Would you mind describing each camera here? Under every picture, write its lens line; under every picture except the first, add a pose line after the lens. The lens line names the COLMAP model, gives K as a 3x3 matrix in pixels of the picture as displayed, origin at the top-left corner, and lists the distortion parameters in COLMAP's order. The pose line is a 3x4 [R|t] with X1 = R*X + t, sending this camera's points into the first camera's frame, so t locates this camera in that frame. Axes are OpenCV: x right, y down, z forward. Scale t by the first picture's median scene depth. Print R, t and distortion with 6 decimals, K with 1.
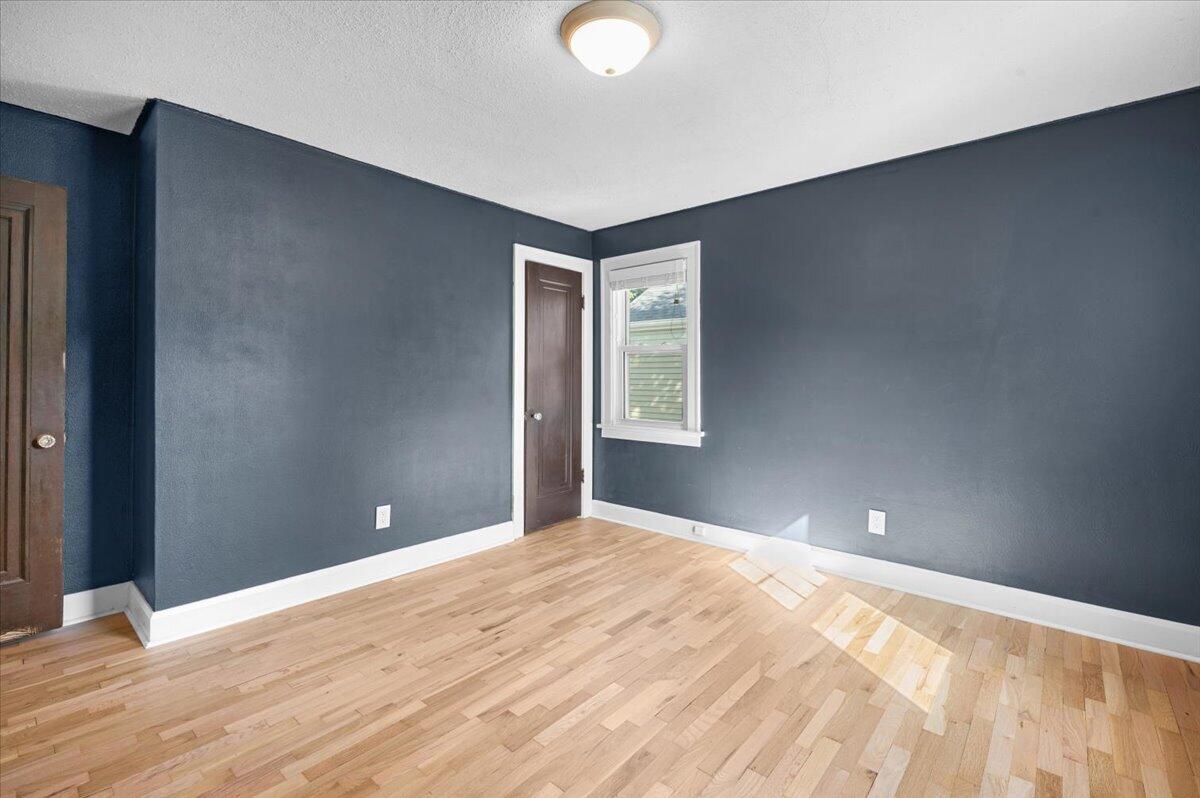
lens RADIAL K [[530.0, 0, 598.4], [0, 530.0, 386.3], [0, 0, 1]] dist [0.017336, -0.007286]
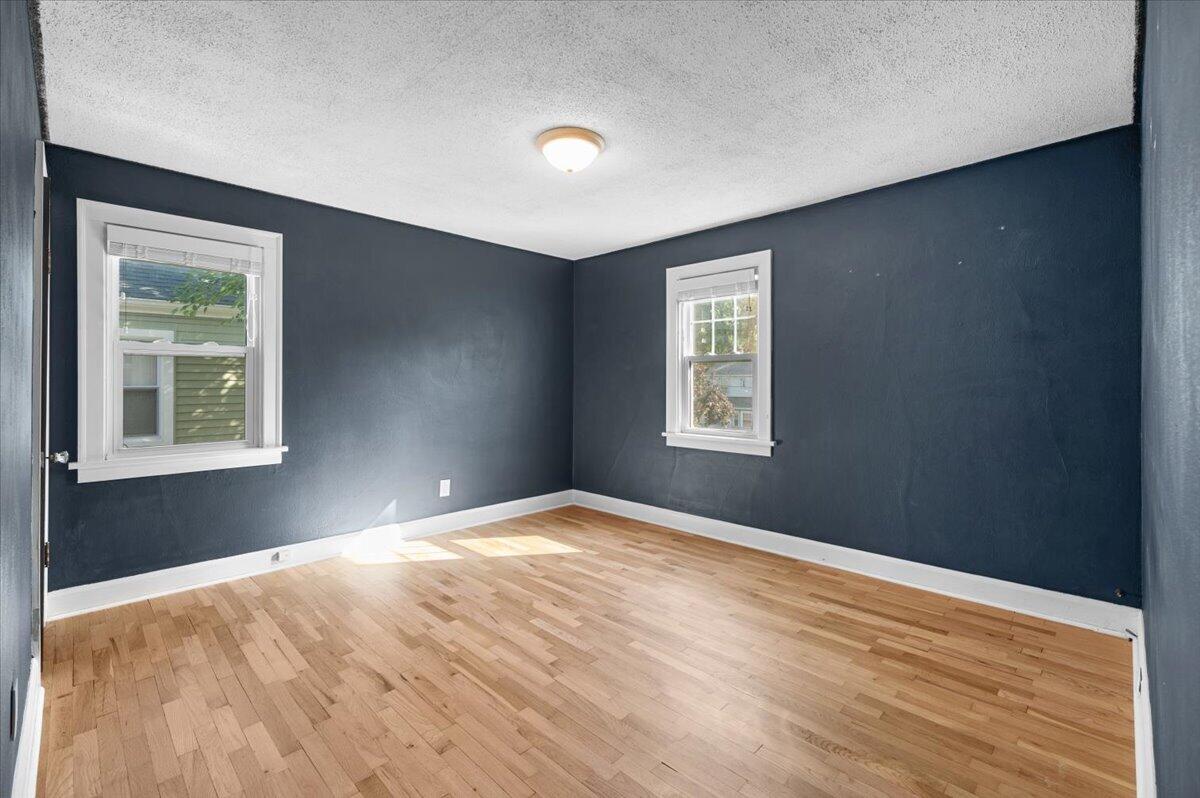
lens RADIAL K [[530.0, 0, 598.4], [0, 530.0, 386.3], [0, 0, 1]] dist [0.017336, -0.007286]
pose [[0.058188, -0.009179, 0.998263, -0.975338], [0.017633, 0.999811, 0.008165, -0.020703], [-0.998150, 0.017127, 0.058339, 0.578100]]
